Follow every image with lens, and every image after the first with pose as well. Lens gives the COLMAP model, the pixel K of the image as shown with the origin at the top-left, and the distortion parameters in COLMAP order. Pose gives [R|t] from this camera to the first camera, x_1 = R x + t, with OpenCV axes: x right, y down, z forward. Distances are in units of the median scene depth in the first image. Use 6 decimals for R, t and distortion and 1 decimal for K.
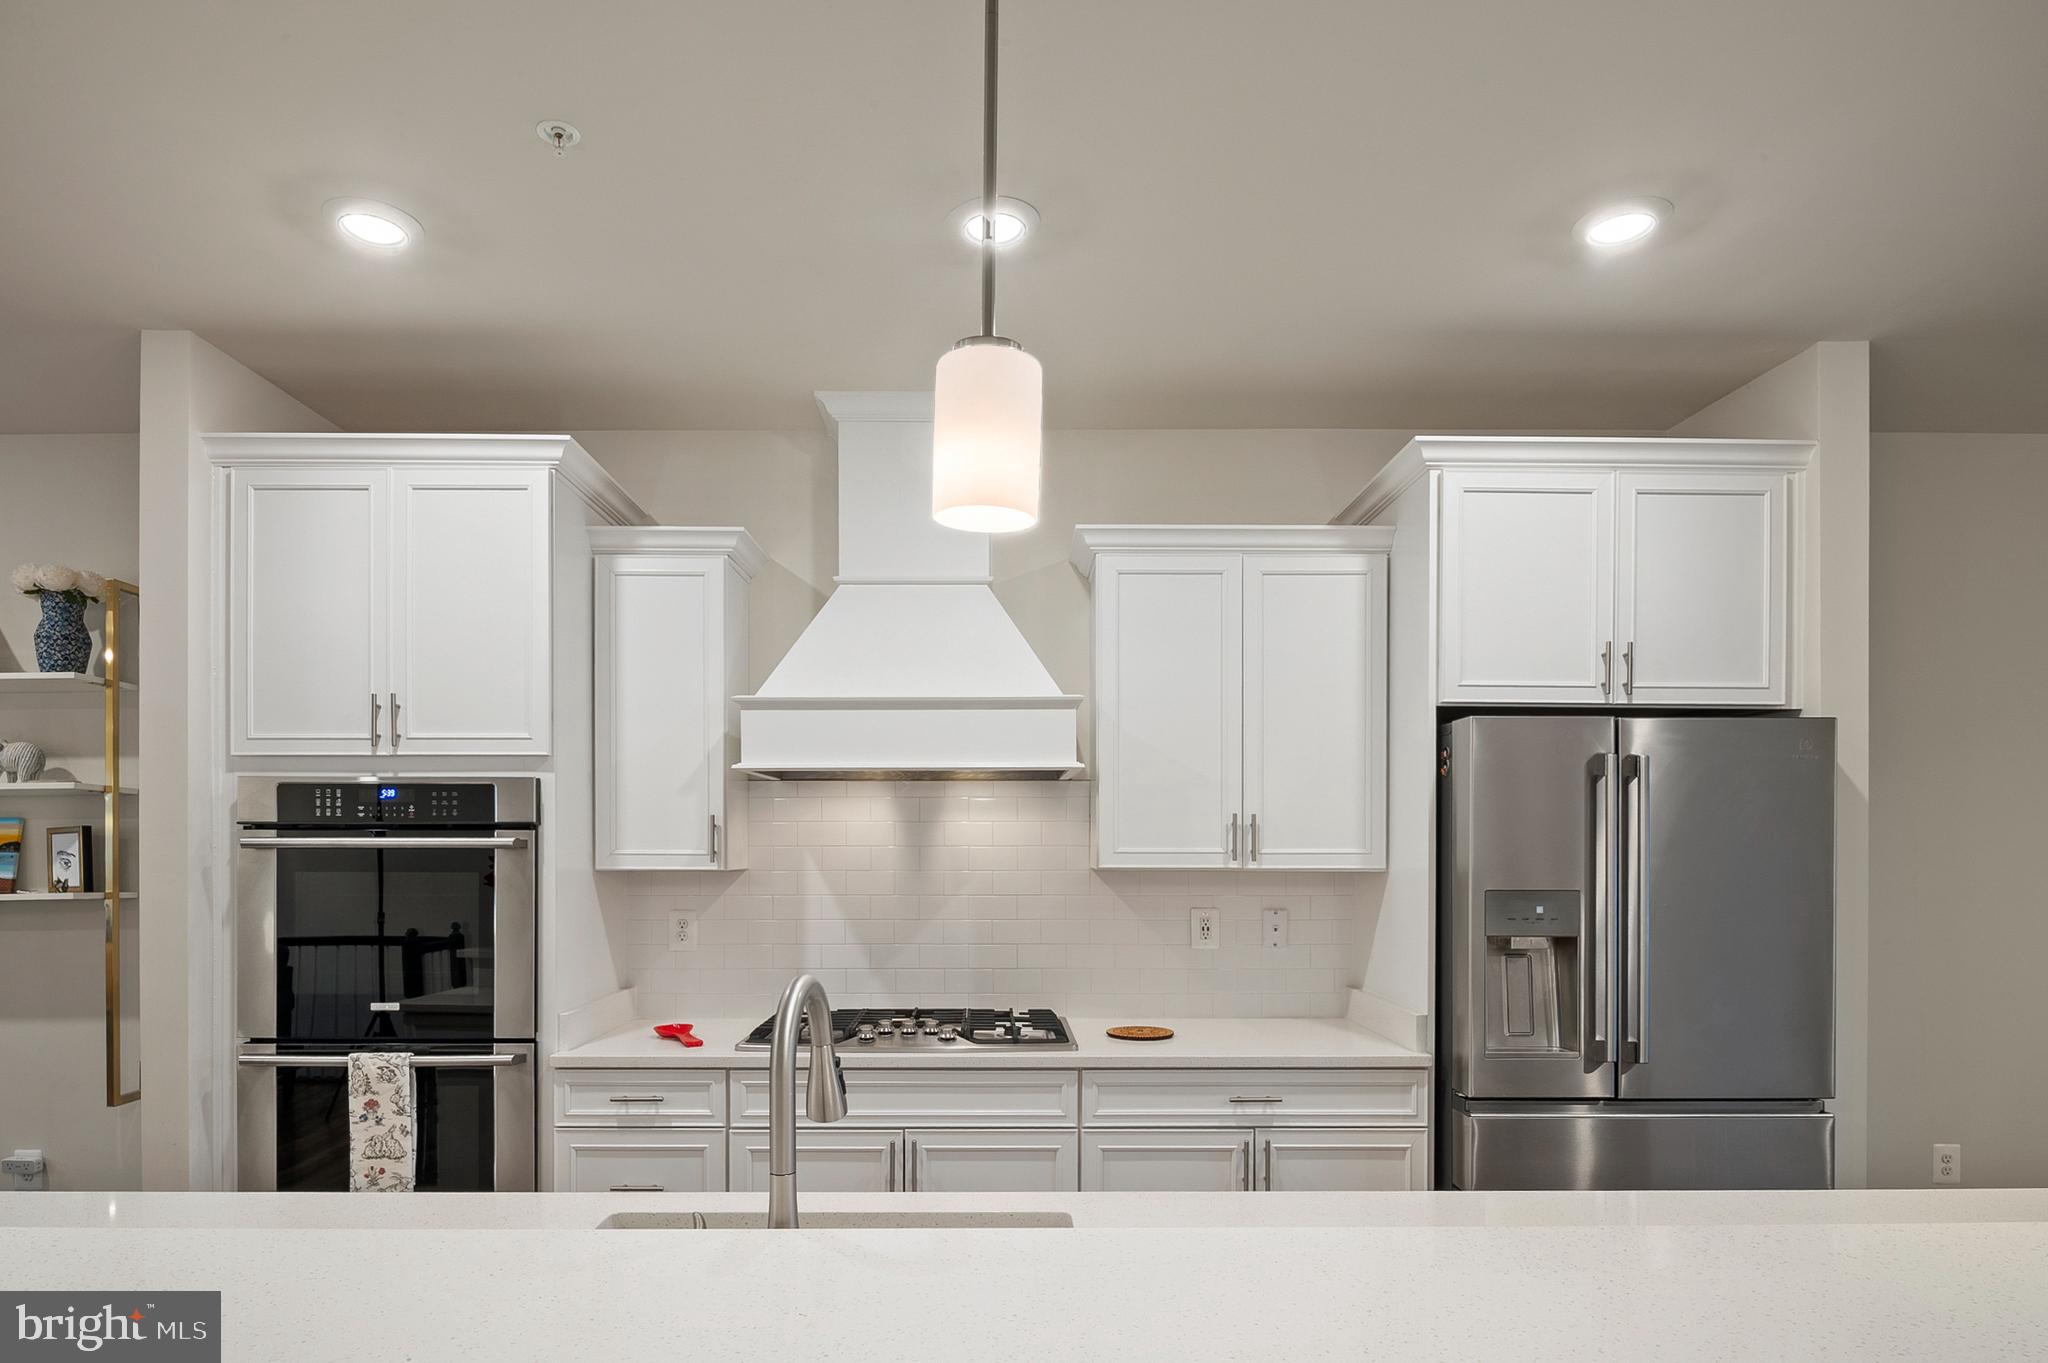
lens RADIAL K [[1148.7, 0, 1018.7], [0, 1148.7, 855.7], [0, 0, 1]] dist [0.001333, -0.001957]
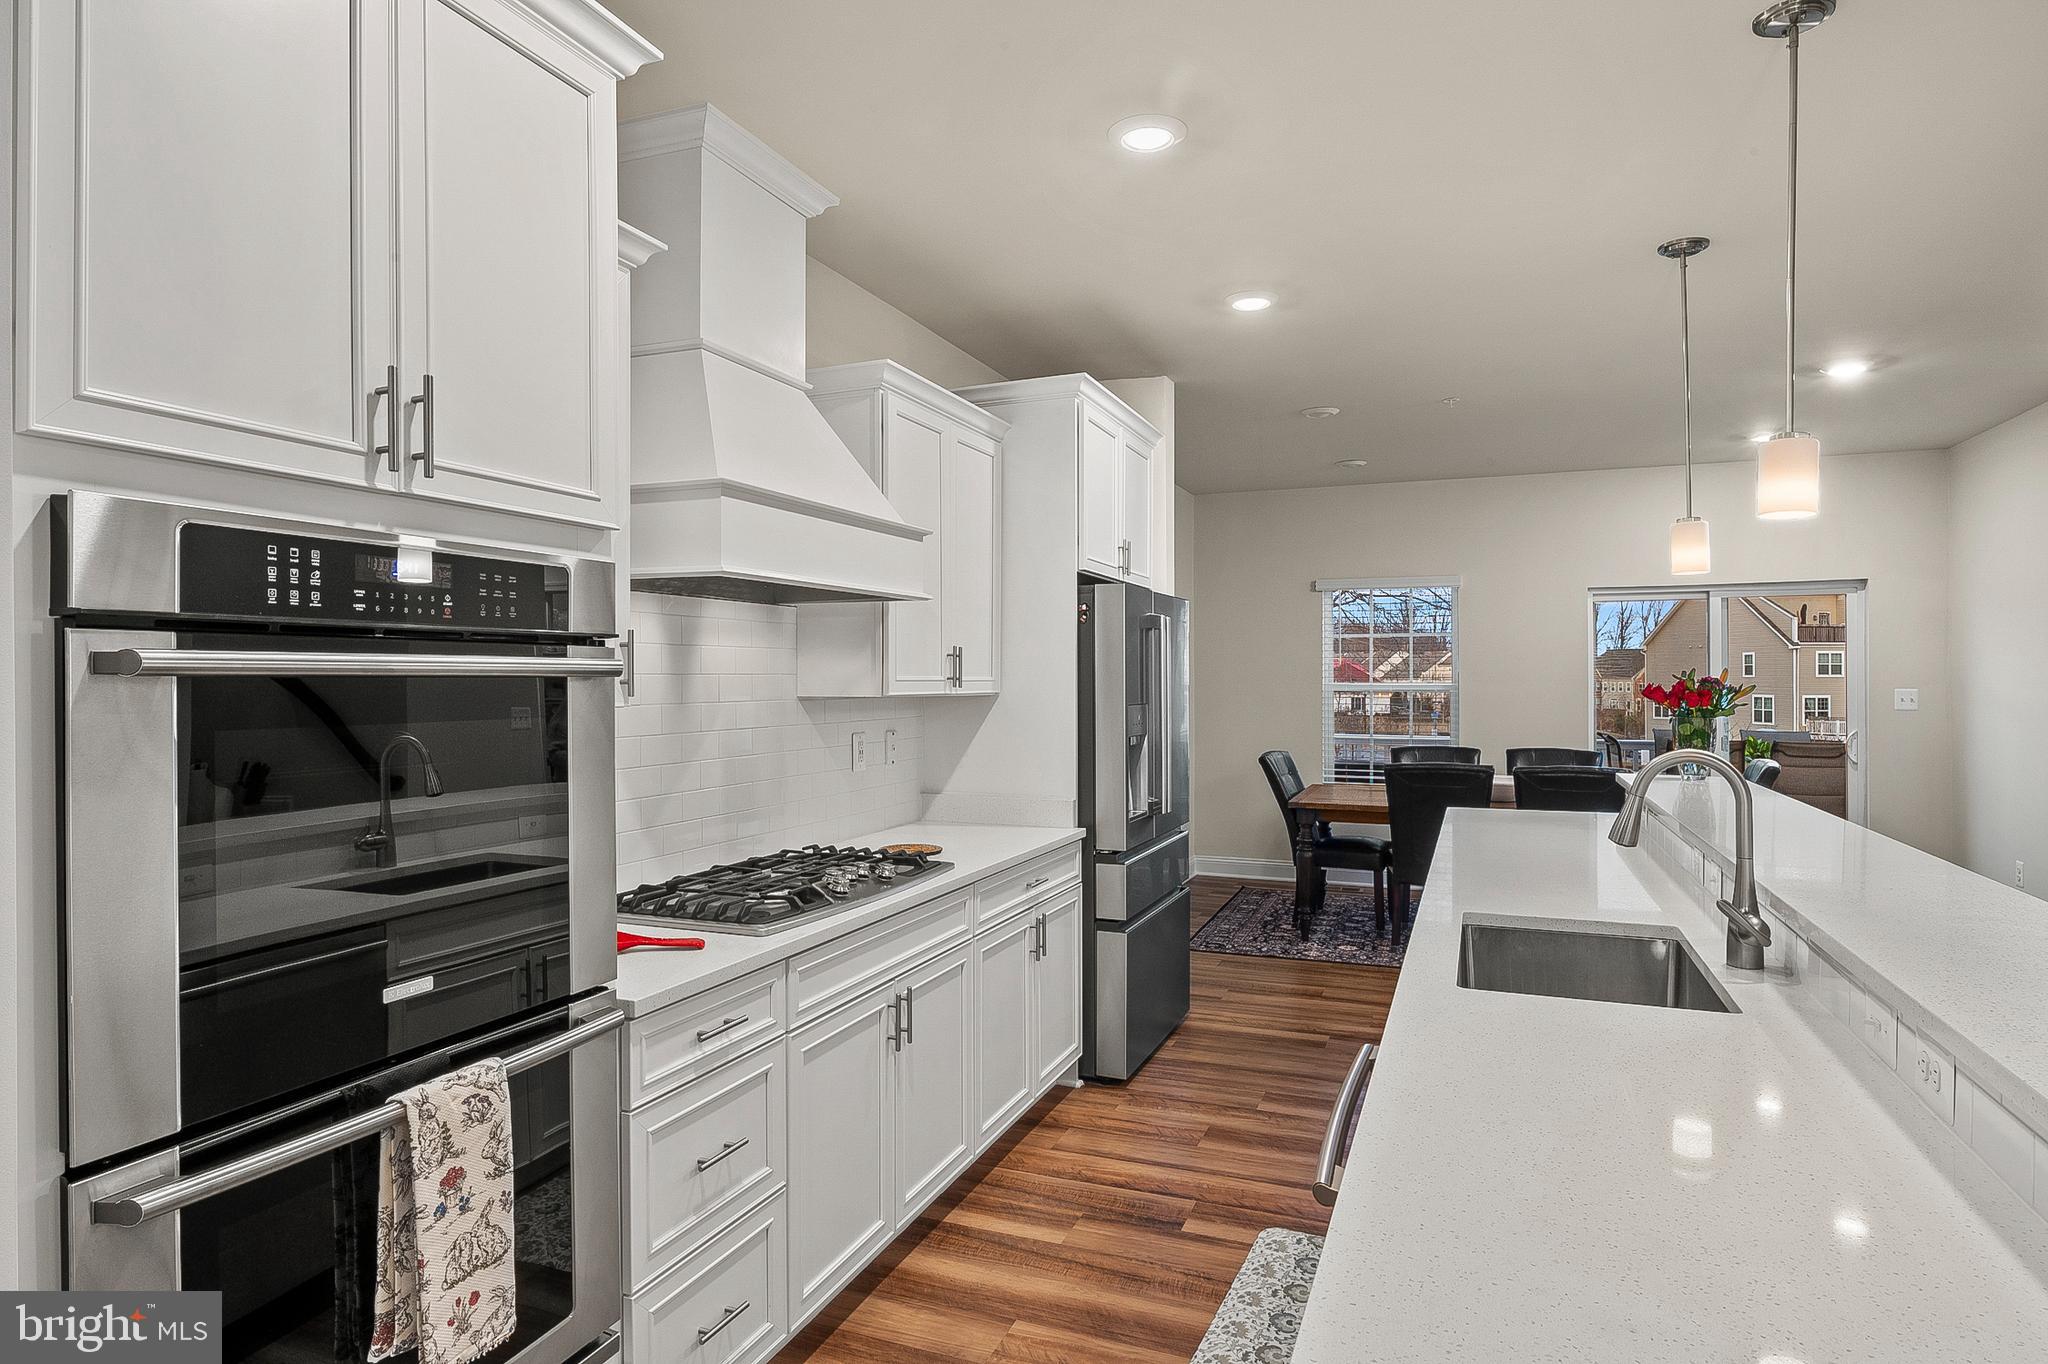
lens RADIAL K [[1111.2, 0, 1026.4], [0, 1111.2, 676.8], [0, 0, 1]] dist [-0.000532, -0.002908]
pose [[0.389182, -0.000408, 0.921161, -0.894058], [0.008258, 0.999961, -0.003046, -0.002414], [-0.921124, 0.008792, 0.389170, 0.557147]]
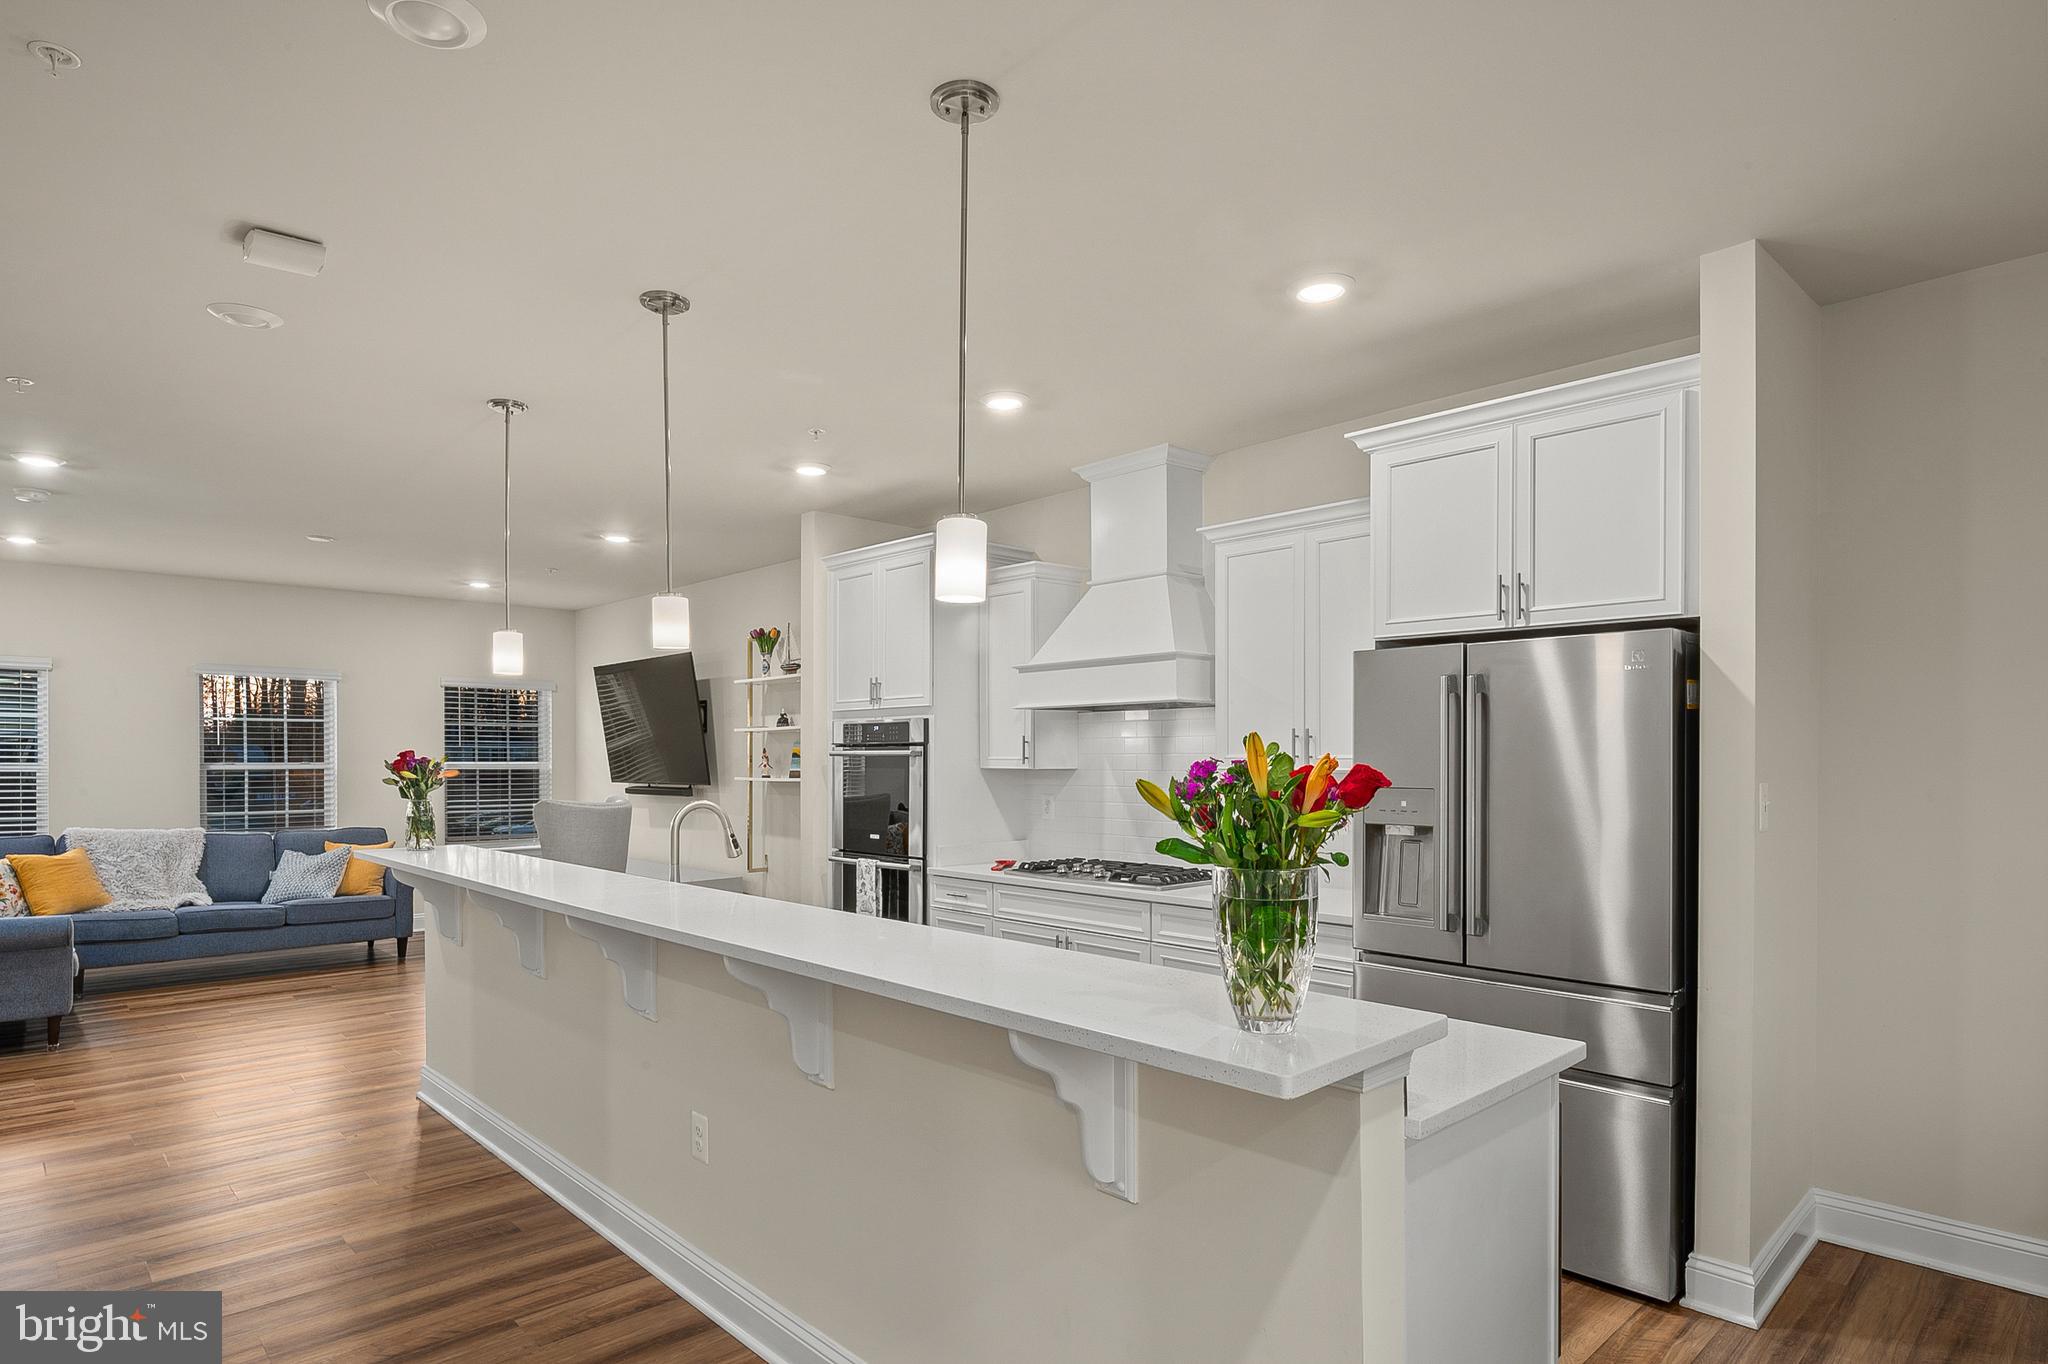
lens RADIAL K [[1111.2, 0, 1017.4], [0, 1111.2, 767.8], [0, 0, 1]] dist [-0.000532, -0.002908]
pose [[0.679170, 0.005437, -0.733961, 1.014370], [-0.000538, 0.999976, 0.006910, -0.000021], [0.733981, -0.004298, 0.679156, -0.115196]]
